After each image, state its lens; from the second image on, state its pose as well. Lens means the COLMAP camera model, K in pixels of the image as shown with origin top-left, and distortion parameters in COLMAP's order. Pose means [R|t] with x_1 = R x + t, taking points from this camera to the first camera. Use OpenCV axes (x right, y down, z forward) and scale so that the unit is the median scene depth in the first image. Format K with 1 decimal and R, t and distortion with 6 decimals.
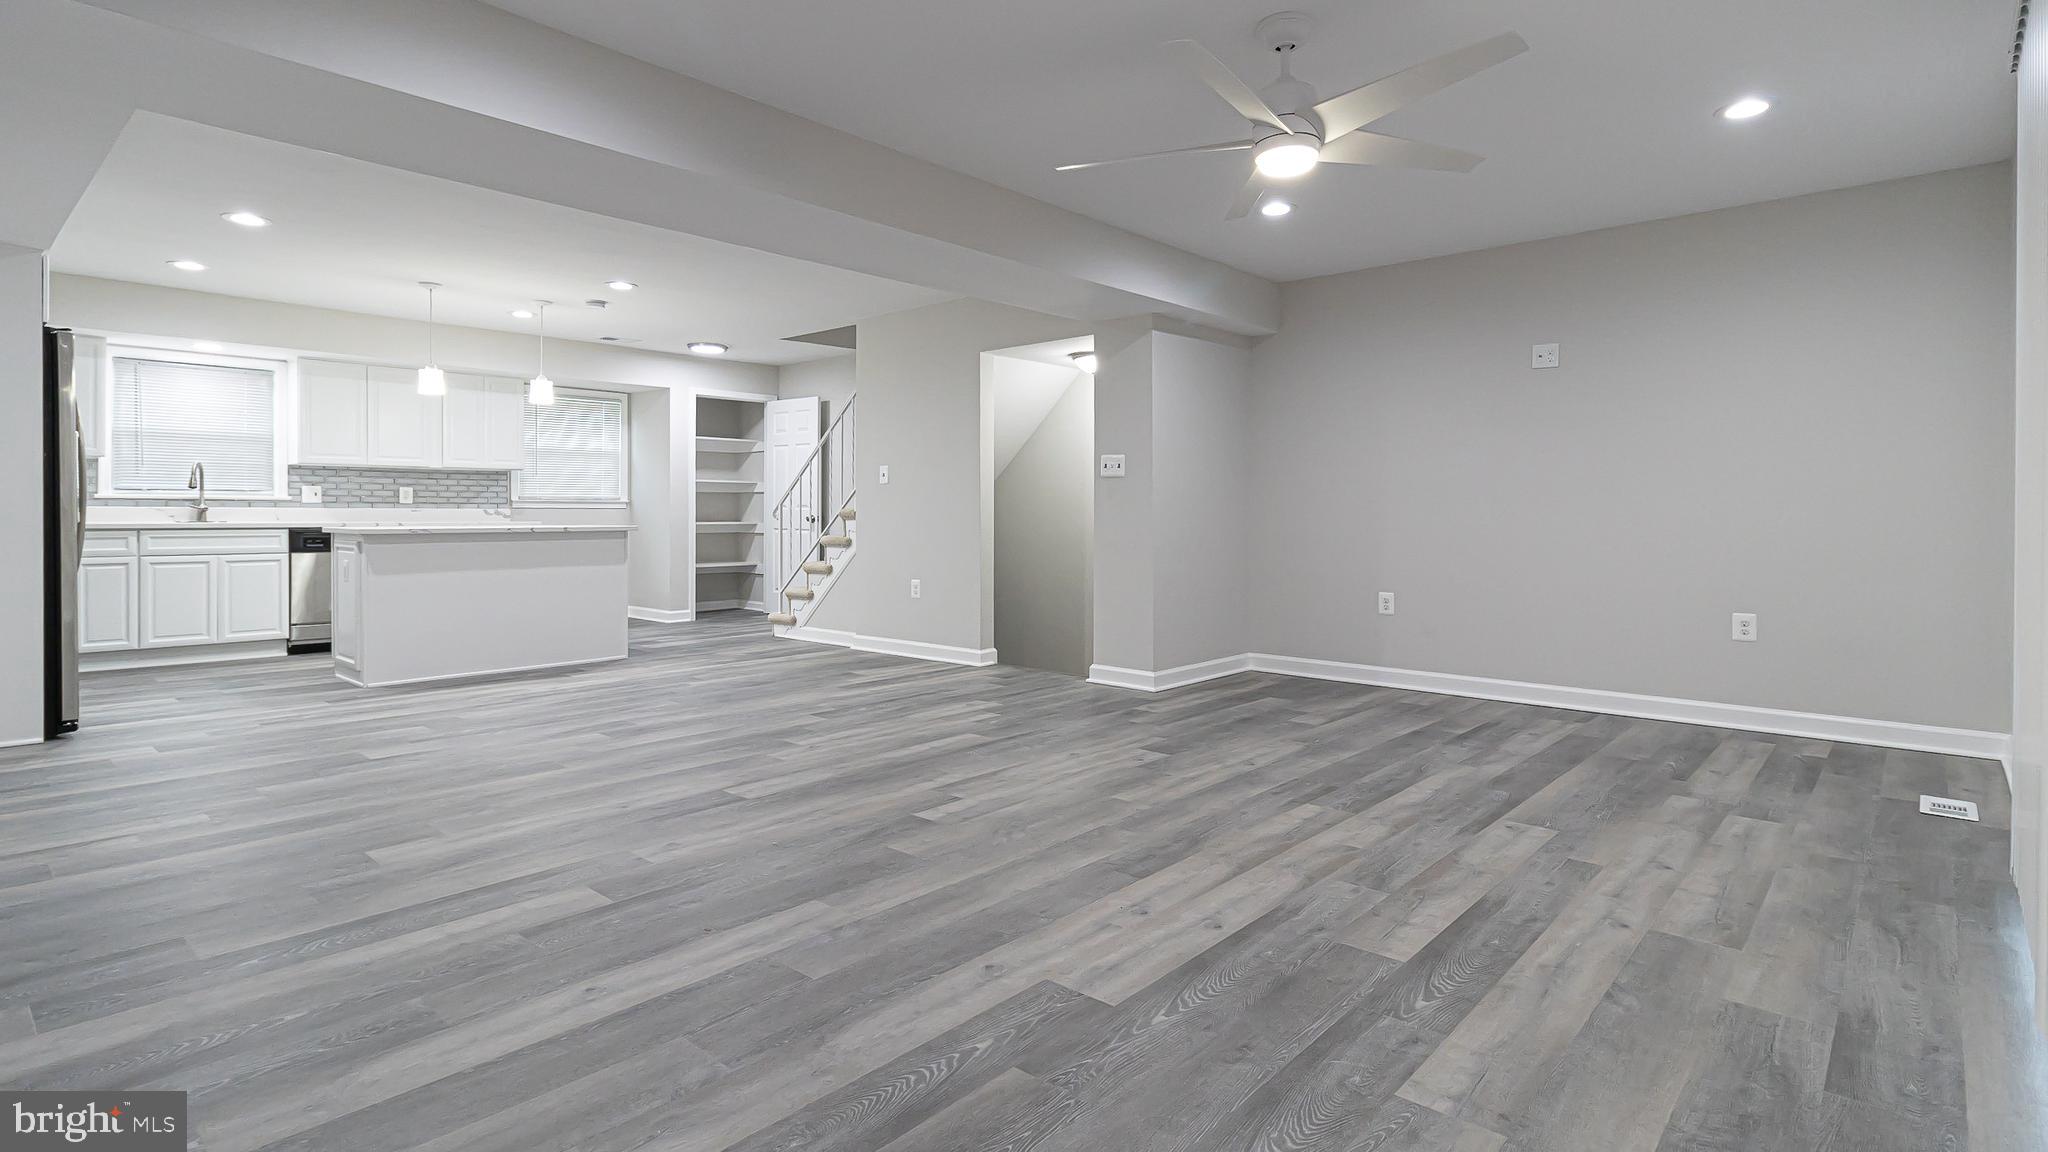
lens RADIAL K [[1011.9, 0, 974.1], [0, 1011.9, 510.7], [0, 0, 1]] dist [-0.010104, 0.003150]
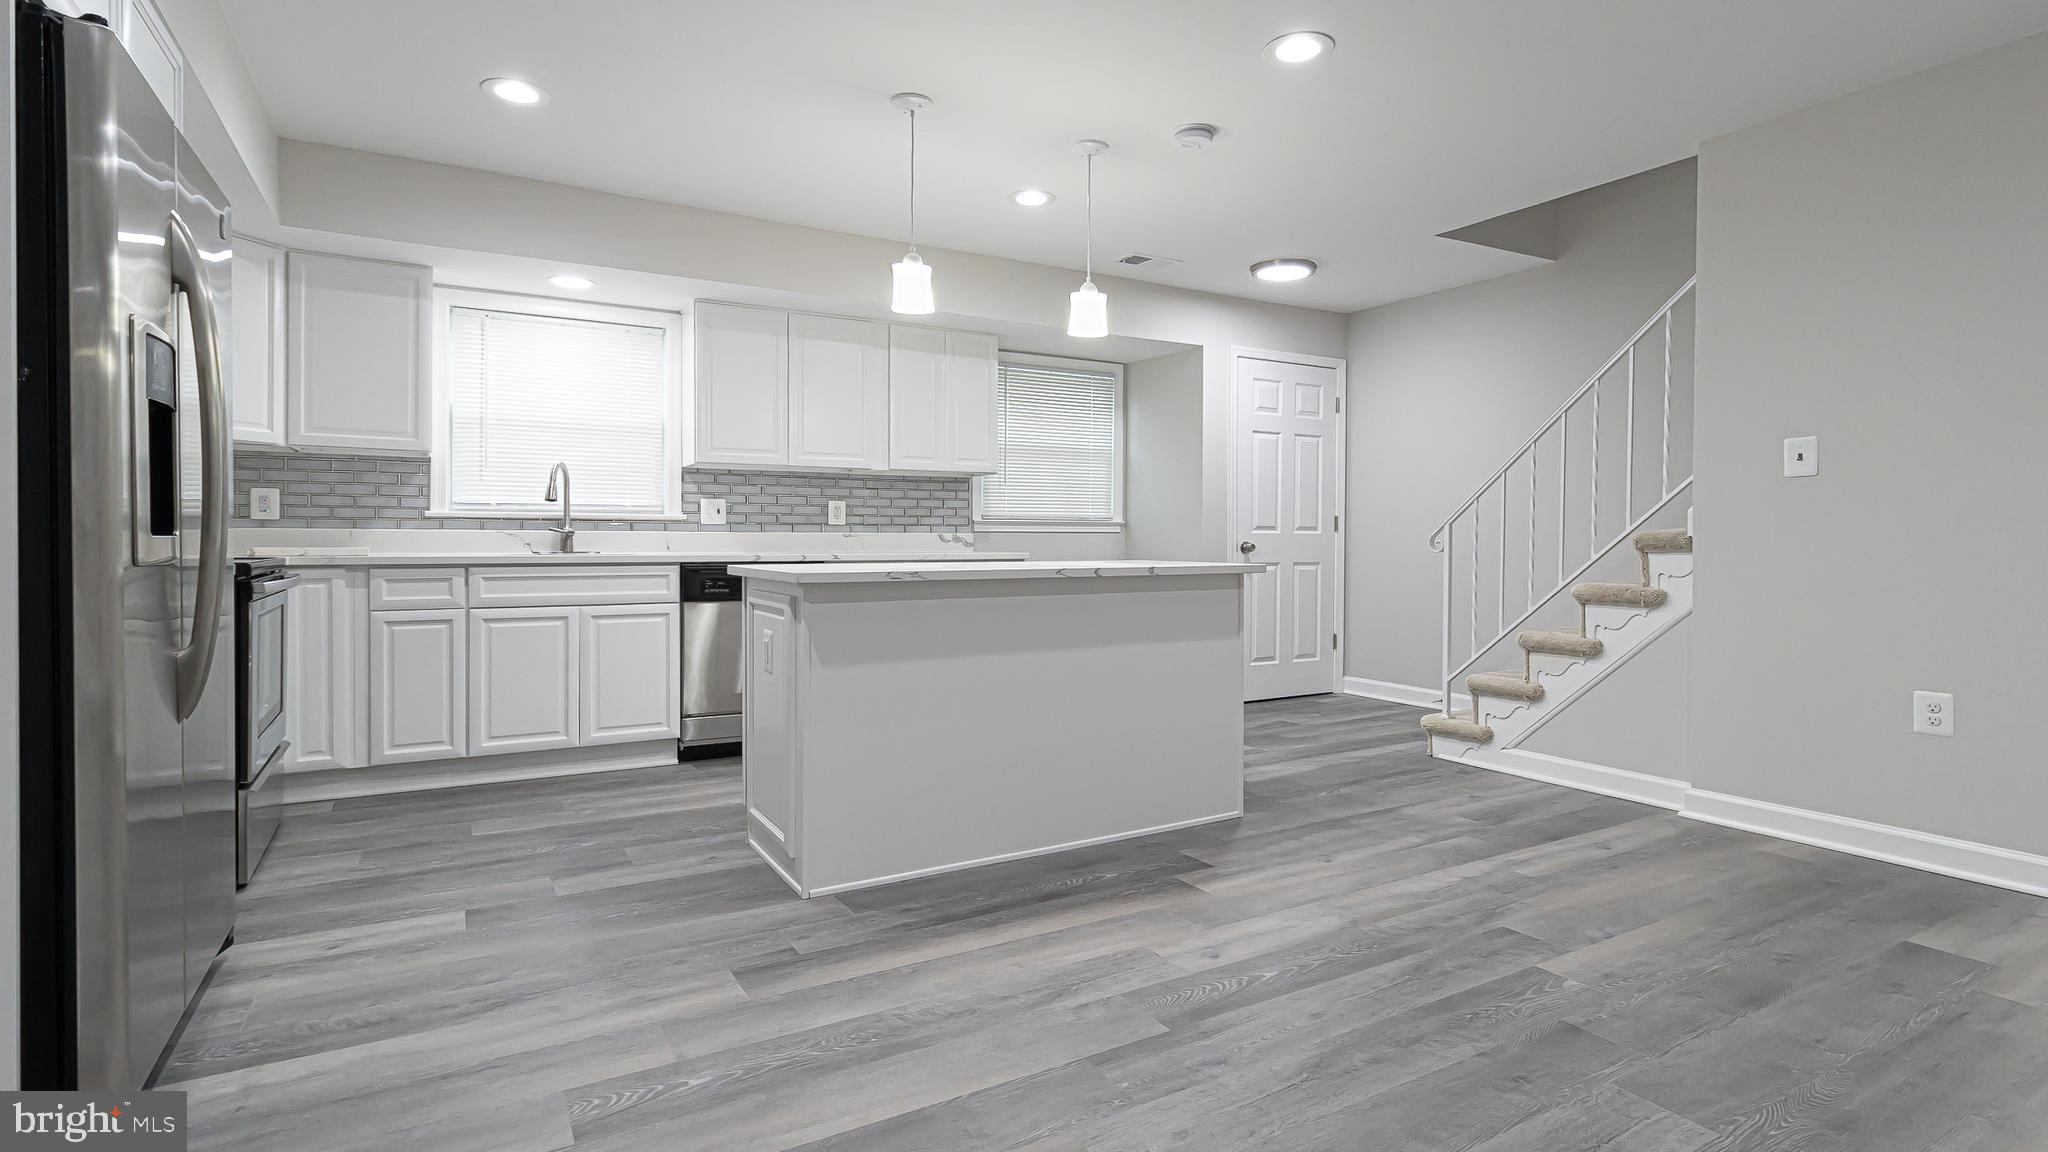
lens RADIAL K [[1011.9, 0, 1037.7], [0, 1011.9, 528.4], [0, 0, 1]] dist [-0.010104, 0.003150]
pose [[0.962580, -0.003299, -0.270977, -0.284985], [0.000860, 0.999958, -0.009118, 0.001427], [0.270996, 0.008544, 0.962543, 0.439092]]
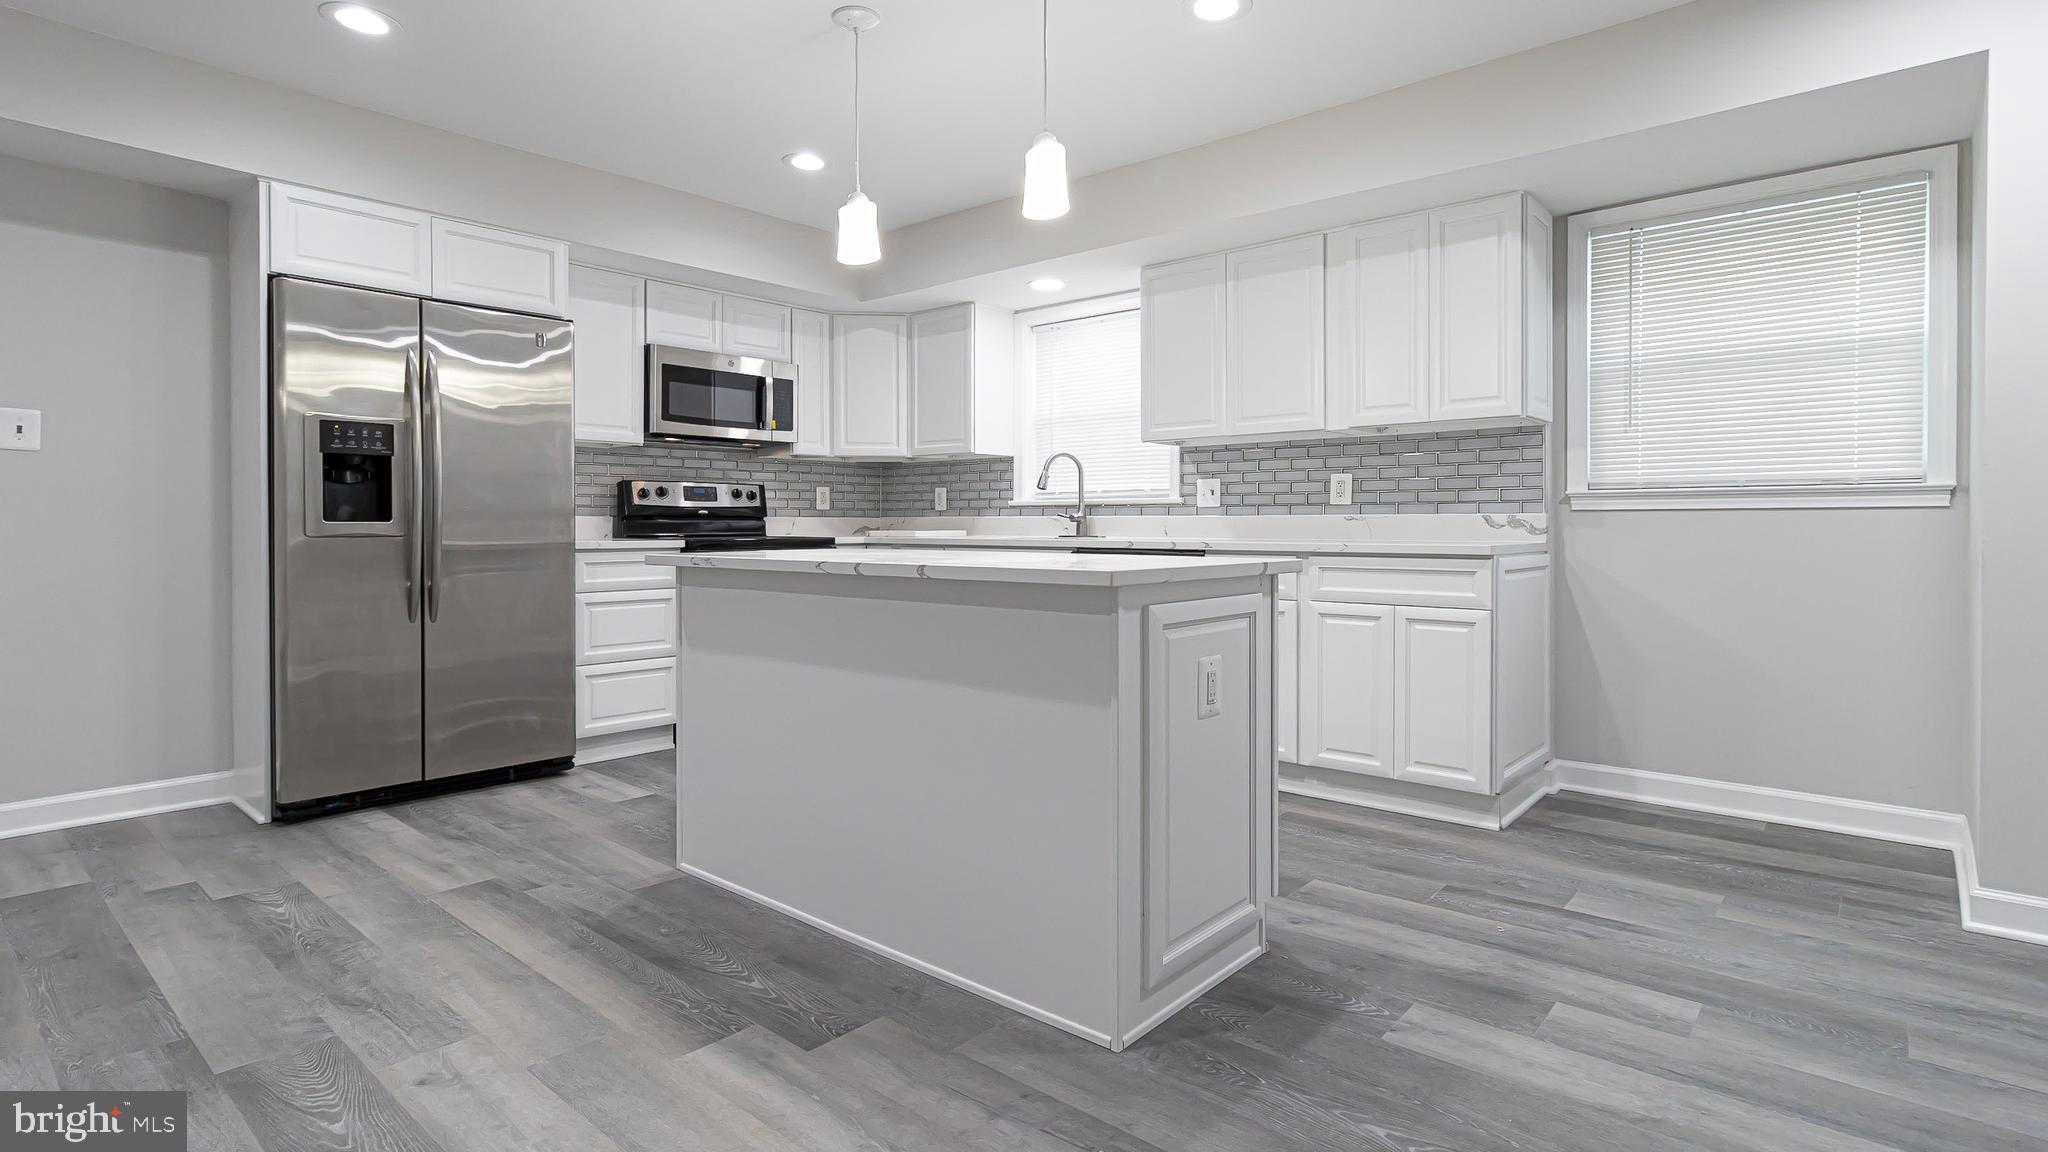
lens RADIAL K [[1011.9, 0, 1055.4], [0, 1011.9, 547.5], [0, 0, 1]] dist [-0.010104, 0.003150]
pose [[0.058808, 0.019480, -0.998079, -0.059917], [0.003155, 0.999801, 0.019700, 0.004416], [0.998264, -0.004308, 0.058735, 0.933465]]
